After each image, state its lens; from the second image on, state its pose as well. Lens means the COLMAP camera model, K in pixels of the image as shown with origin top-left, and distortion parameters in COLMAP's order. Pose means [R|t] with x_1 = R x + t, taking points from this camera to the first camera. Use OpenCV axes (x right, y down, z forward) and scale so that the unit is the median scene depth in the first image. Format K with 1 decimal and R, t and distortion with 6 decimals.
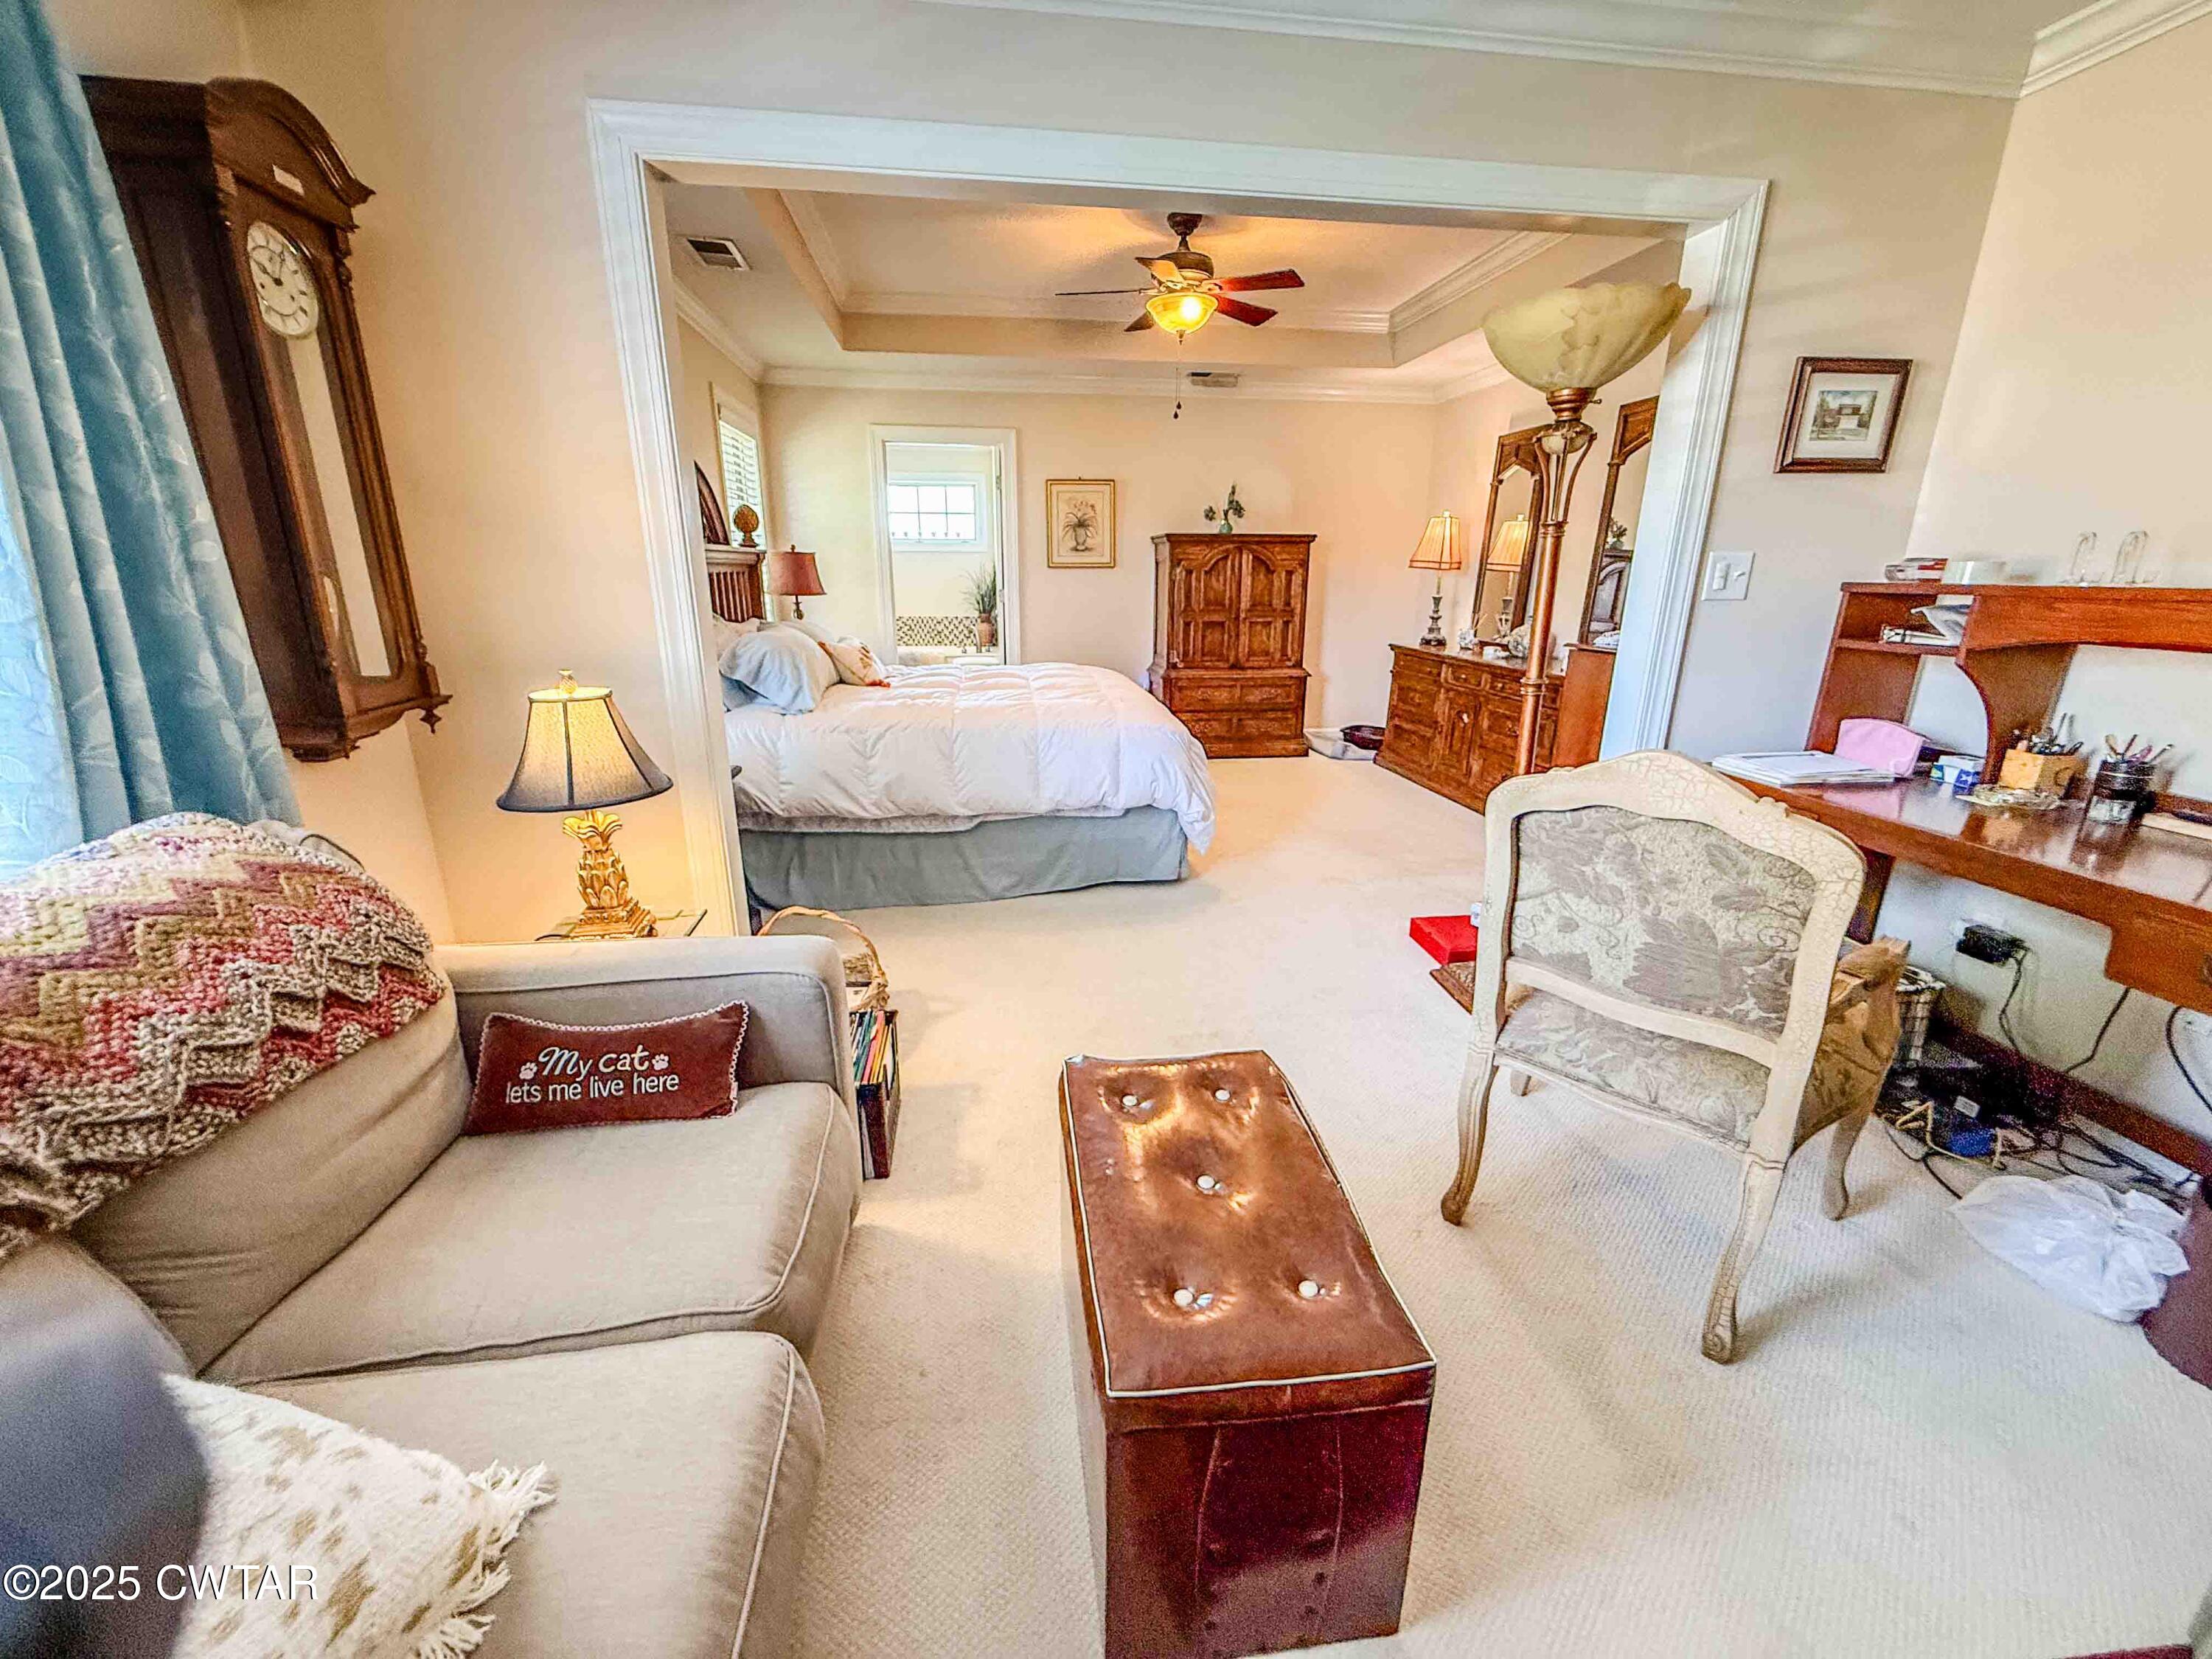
lens RADIAL K [[882.6, 0, 1101.6], [0, 882.6, 830.6], [0, 0, 1]] dist [0.001843, 0.000404]
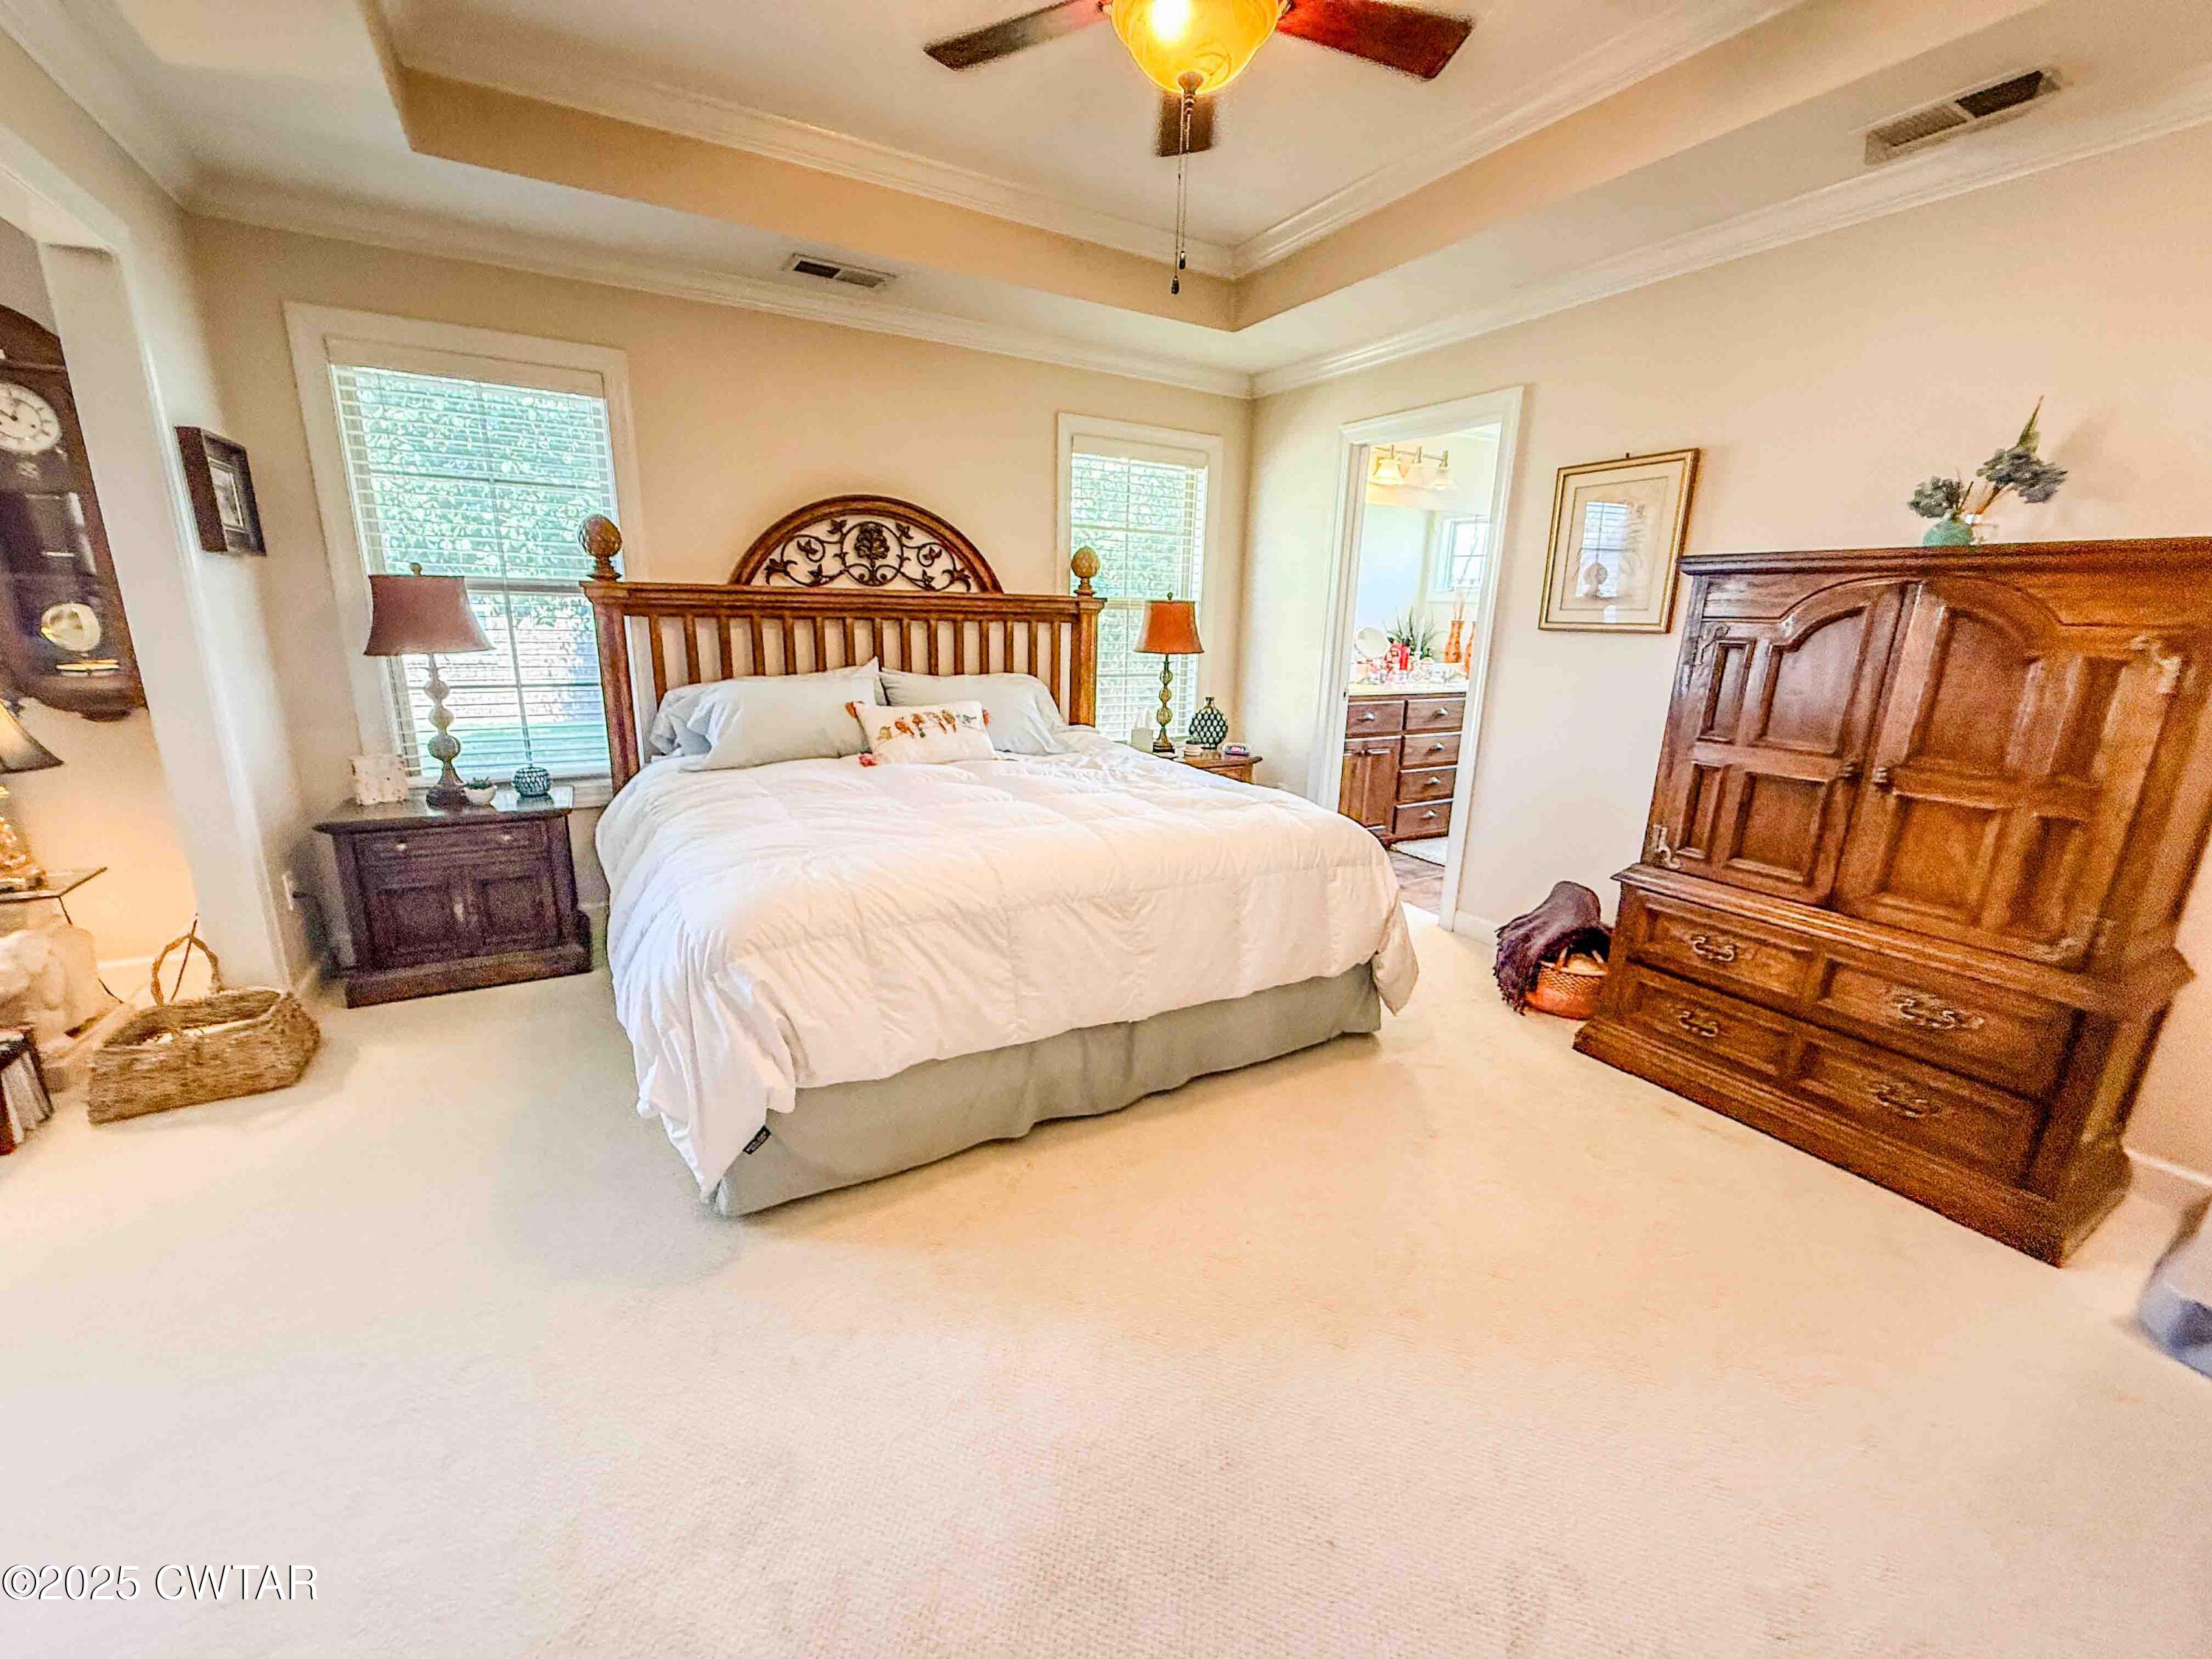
lens RADIAL K [[882.6, 0, 1101.6], [0, 882.6, 830.6], [0, 0, 1]] dist [0.001843, 0.000404]
pose [[0.377639, 0.230968, -0.896684, 0.362710], [-0.282150, 0.951041, 0.126141, -0.178172], [0.881919, 0.205364, 0.424317, 0.571771]]
